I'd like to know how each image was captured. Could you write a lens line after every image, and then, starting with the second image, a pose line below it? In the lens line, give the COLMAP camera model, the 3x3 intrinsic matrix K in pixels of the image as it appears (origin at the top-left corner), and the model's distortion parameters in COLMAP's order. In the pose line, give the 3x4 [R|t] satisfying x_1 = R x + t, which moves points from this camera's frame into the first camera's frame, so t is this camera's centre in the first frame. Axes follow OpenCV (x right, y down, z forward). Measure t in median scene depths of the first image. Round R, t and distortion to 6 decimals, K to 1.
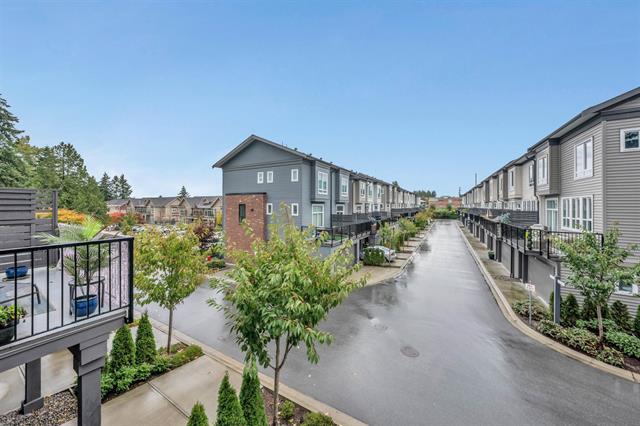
lens RADIAL K [[219.5, 0, 314.8], [0, 219.5, 209.9], [0, 0, 1]] dist [-0.008493, 0.000222]
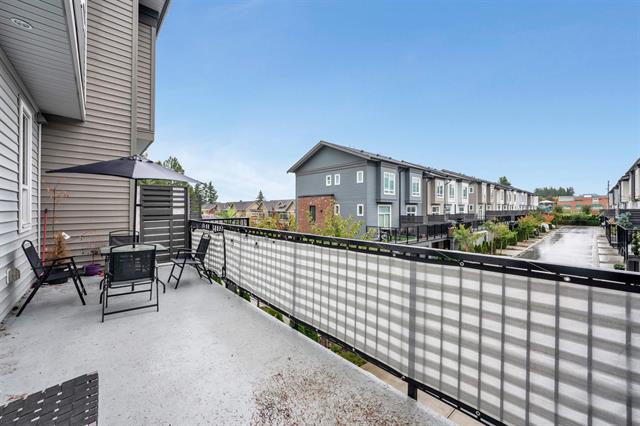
lens RADIAL K [[248.6, 0, 321.5], [0, 248.6, 211.4], [0, 0, 1]] dist [-0.002662, -0.000174]
pose [[0.955886, -0.004015, -0.293711, 0.046630], [0.000536, 0.999929, -0.011926, 0.011292], [0.293738, 0.011243, 0.955820, -0.101752]]
